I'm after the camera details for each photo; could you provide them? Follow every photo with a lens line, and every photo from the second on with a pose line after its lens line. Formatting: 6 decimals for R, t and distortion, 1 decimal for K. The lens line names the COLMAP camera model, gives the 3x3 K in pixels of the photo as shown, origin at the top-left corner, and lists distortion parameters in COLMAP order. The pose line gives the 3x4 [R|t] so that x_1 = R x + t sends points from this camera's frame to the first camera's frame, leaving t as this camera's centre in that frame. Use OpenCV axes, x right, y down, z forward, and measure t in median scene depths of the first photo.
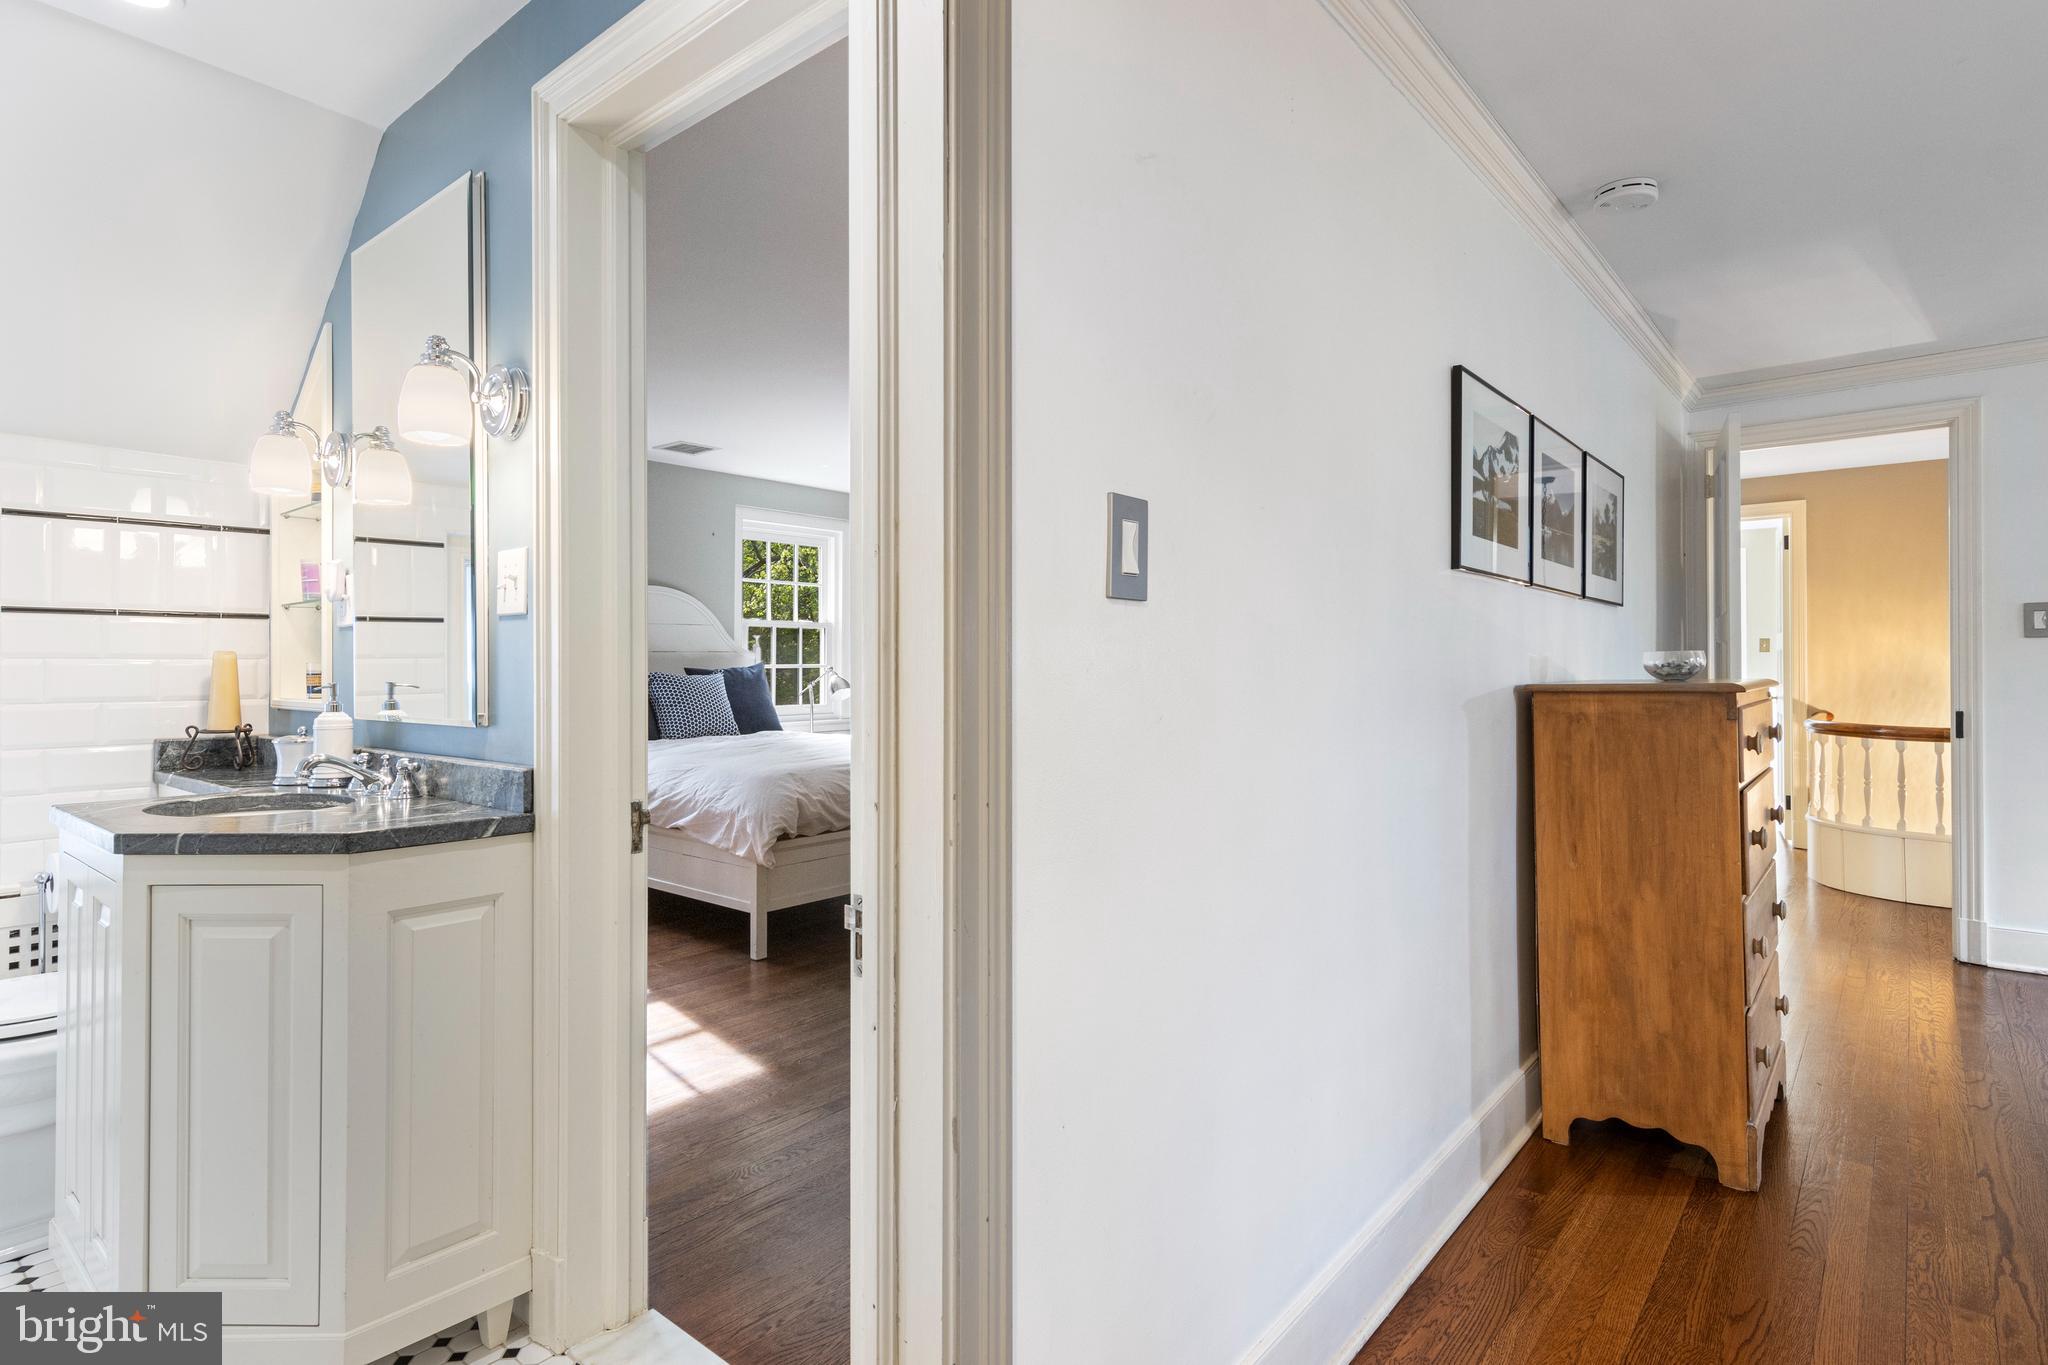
lens RADIAL K [[1043.9, 0, 1025.9], [0, 1043.9, 664.2], [0, 0, 1]] dist [0.011797, -0.004113]
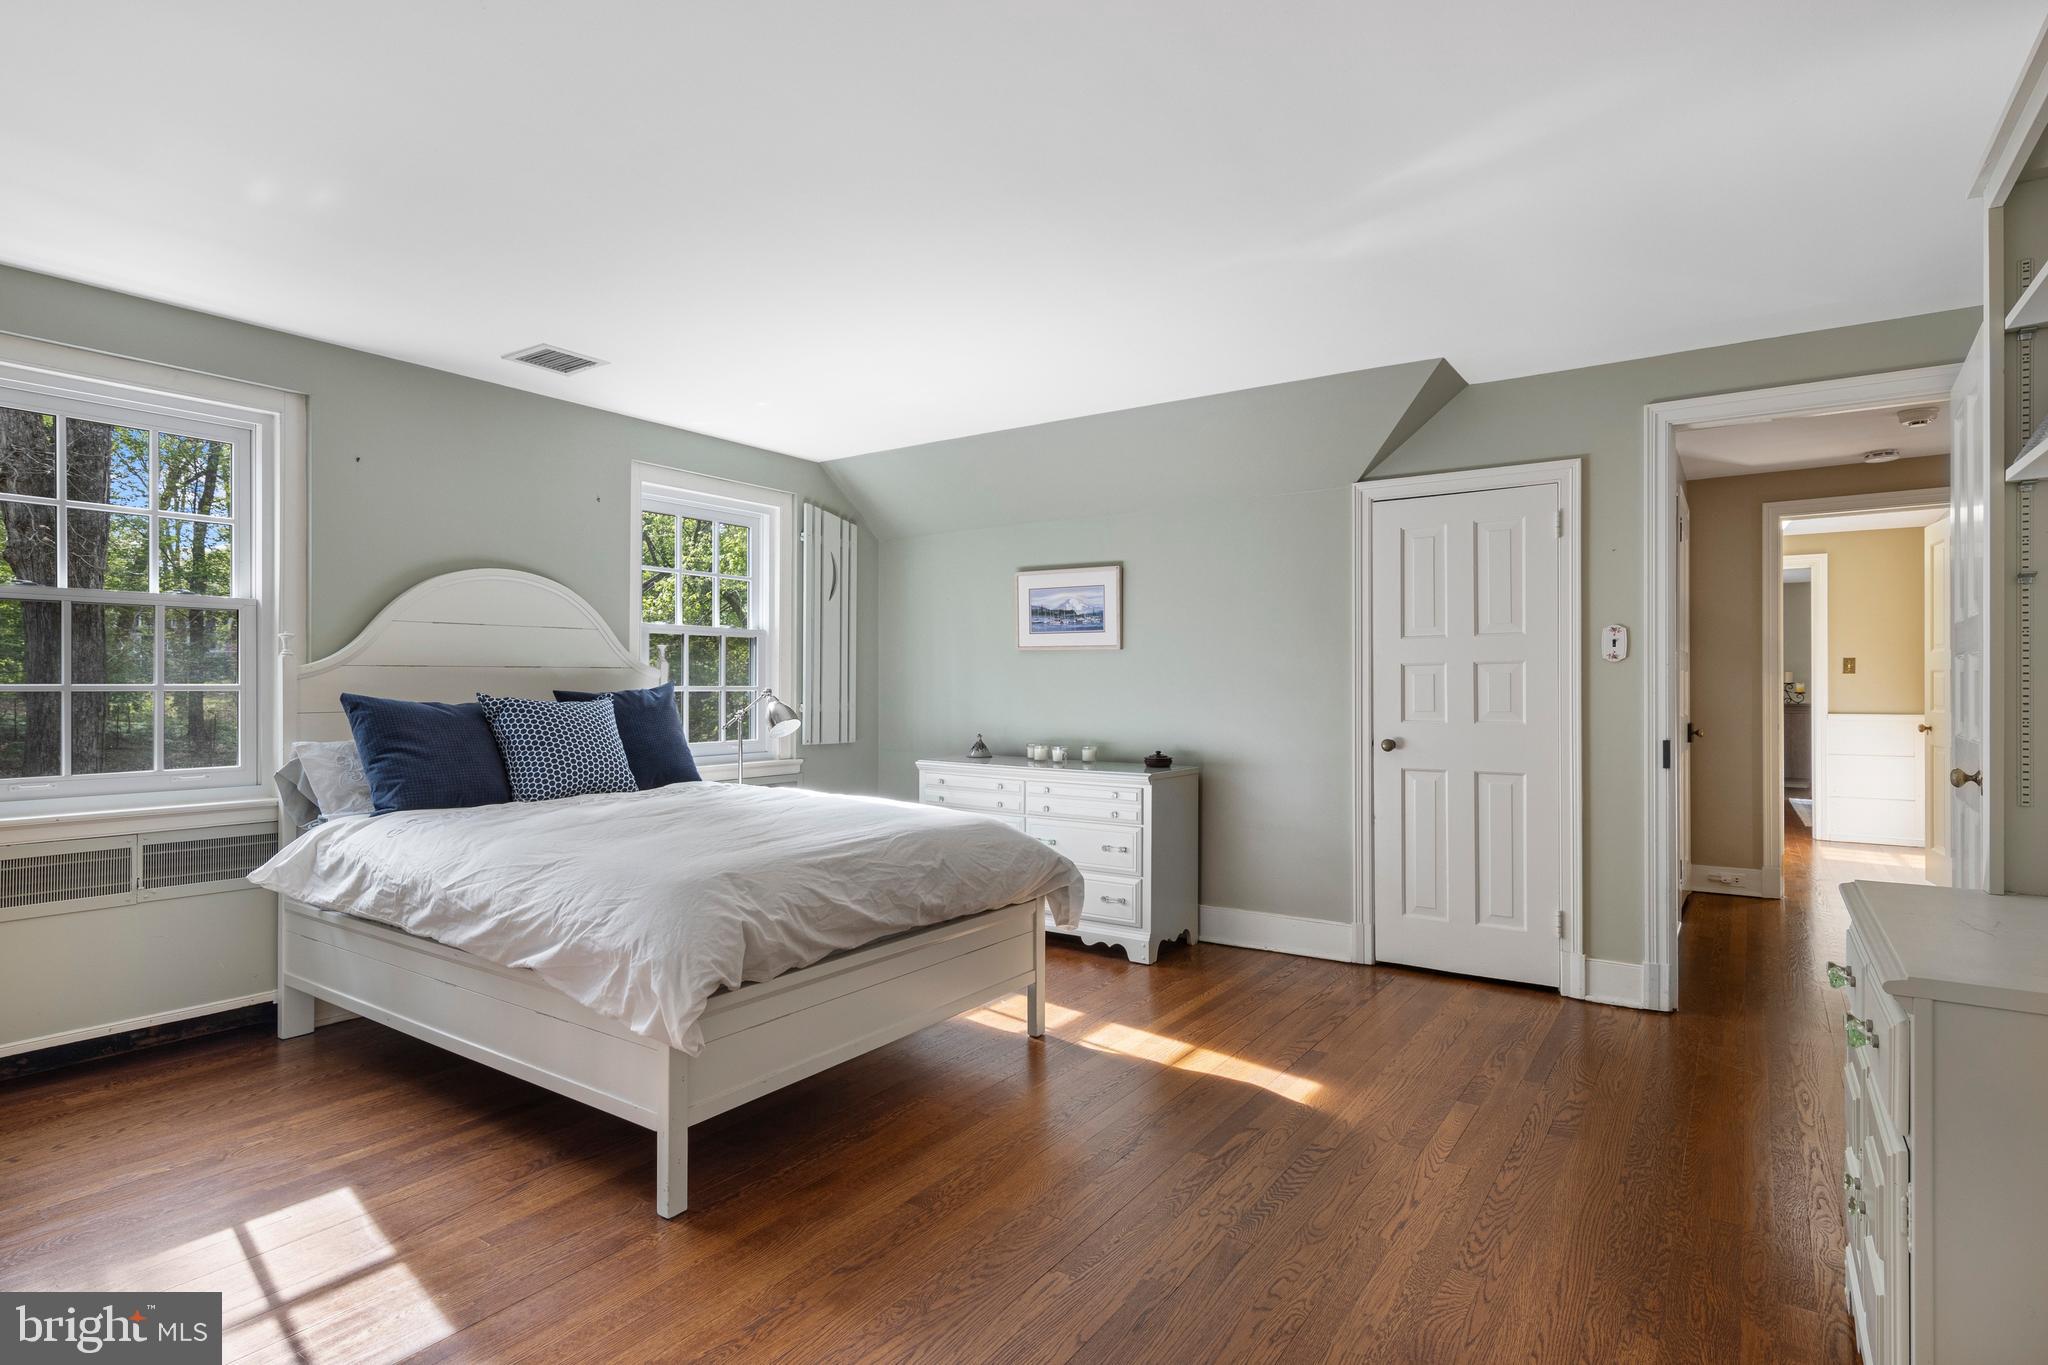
lens RADIAL K [[1043.9, 0, 1023.4], [0, 1043.9, 685.8], [0, 0, 1]] dist [0.011797, -0.004113]
pose [[0.996222, 0.000471, 0.086843, -0.116088], [-0.000363, 0.999999, -0.001253, 0.001431], [-0.086844, 0.001217, 0.996221, 0.421216]]
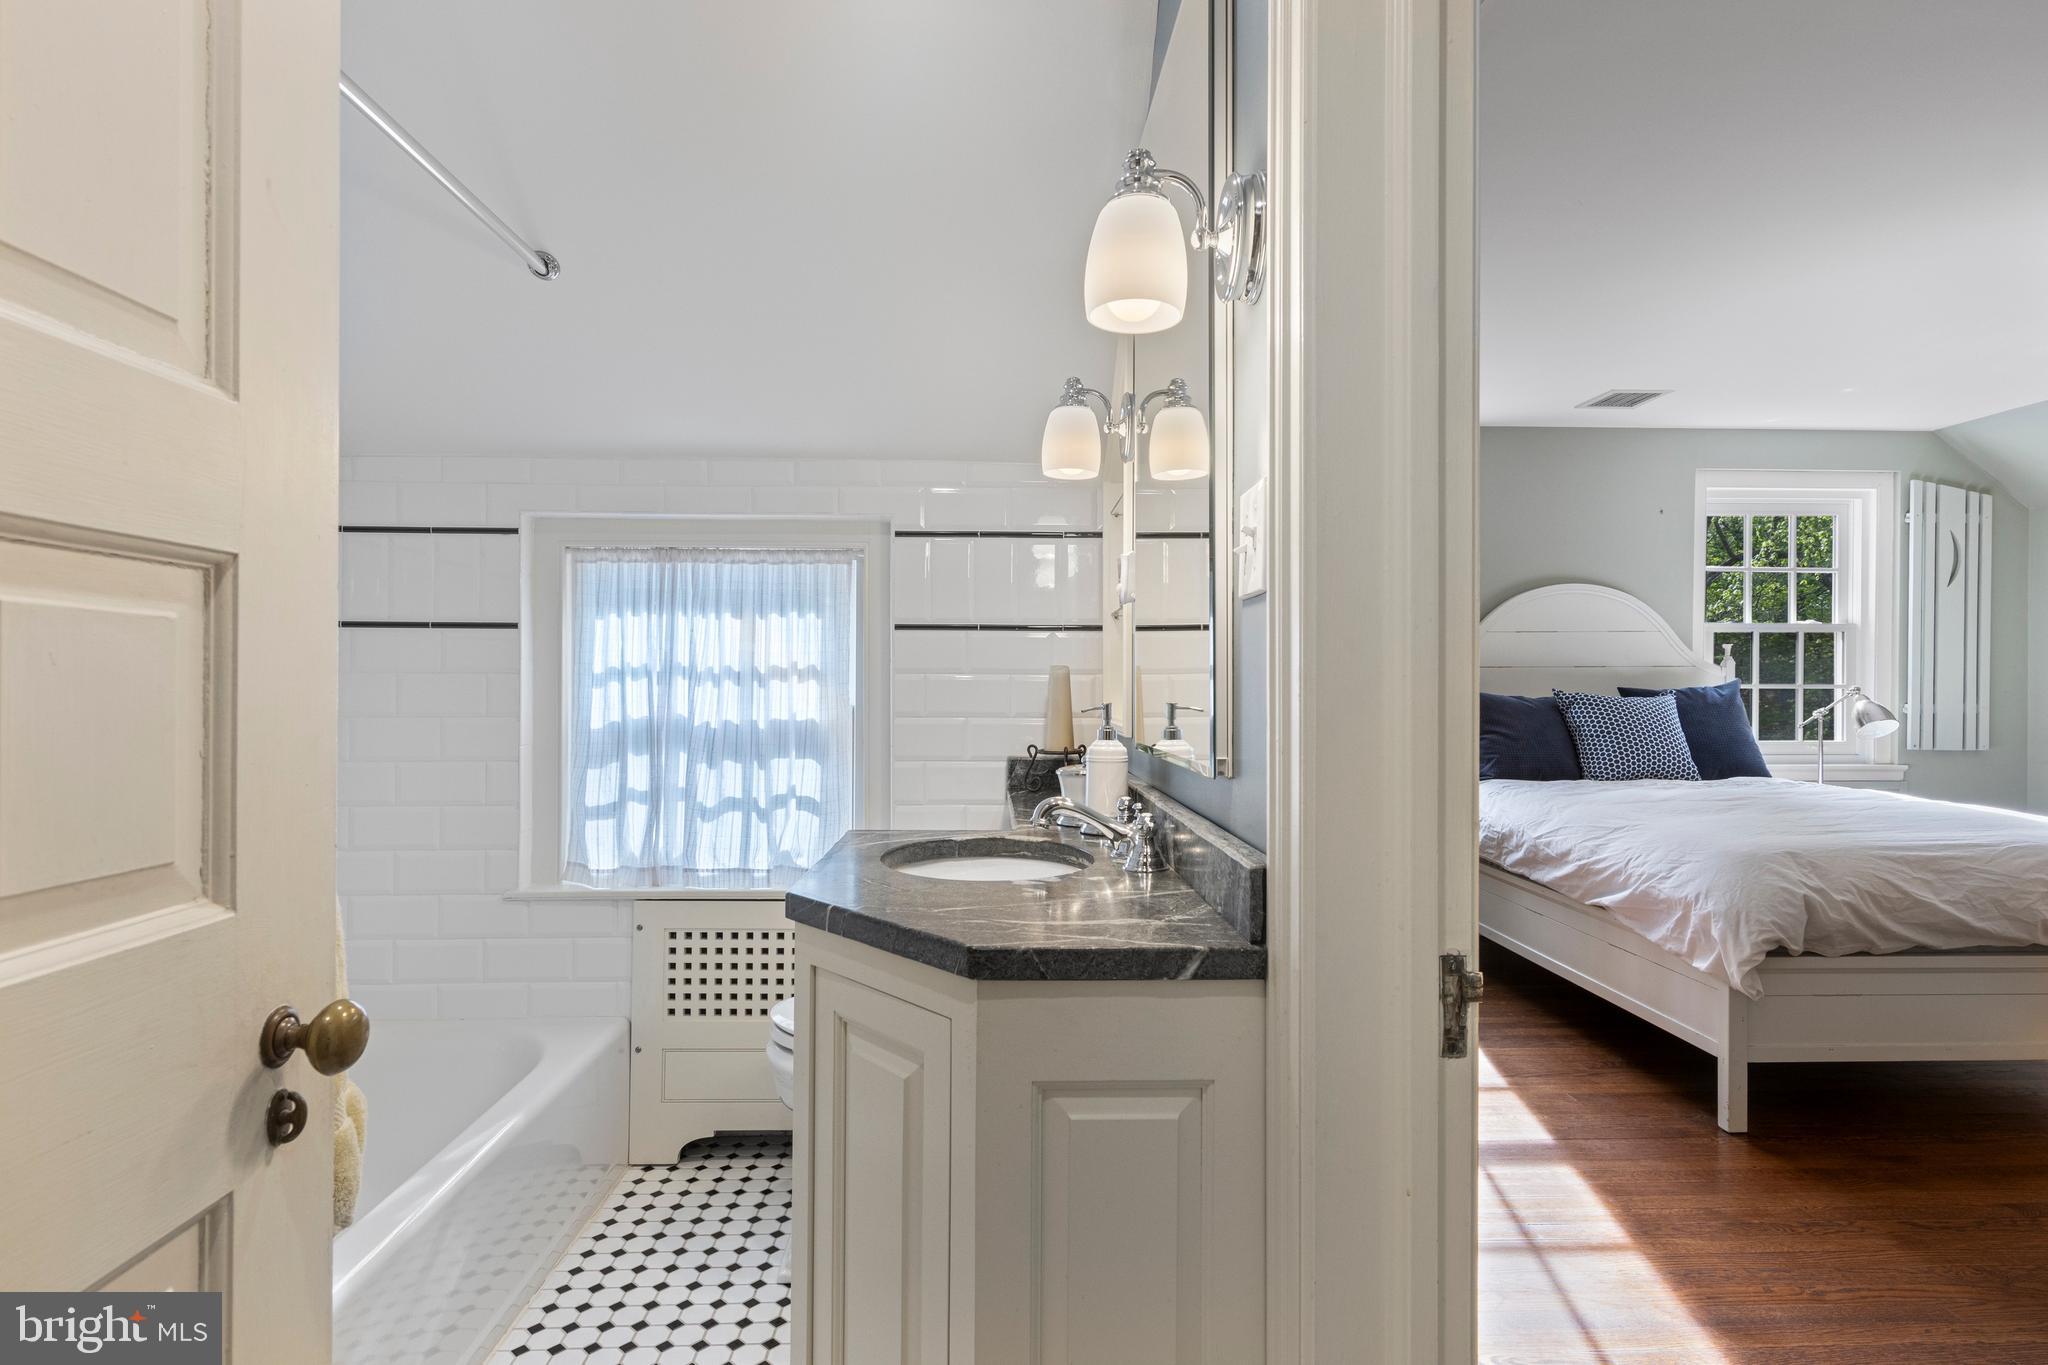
lens RADIAL K [[1043.9, 0, 1022.5], [0, 1043.9, 680.8], [0, 0, 1]] dist [0.011797, -0.004113]
pose [[0.665299, 0.002049, -0.746574, -0.059348], [-0.003704, 0.999993, -0.000556, 0.000907], [0.746568, 0.003135, 0.665302, 0.223074]]
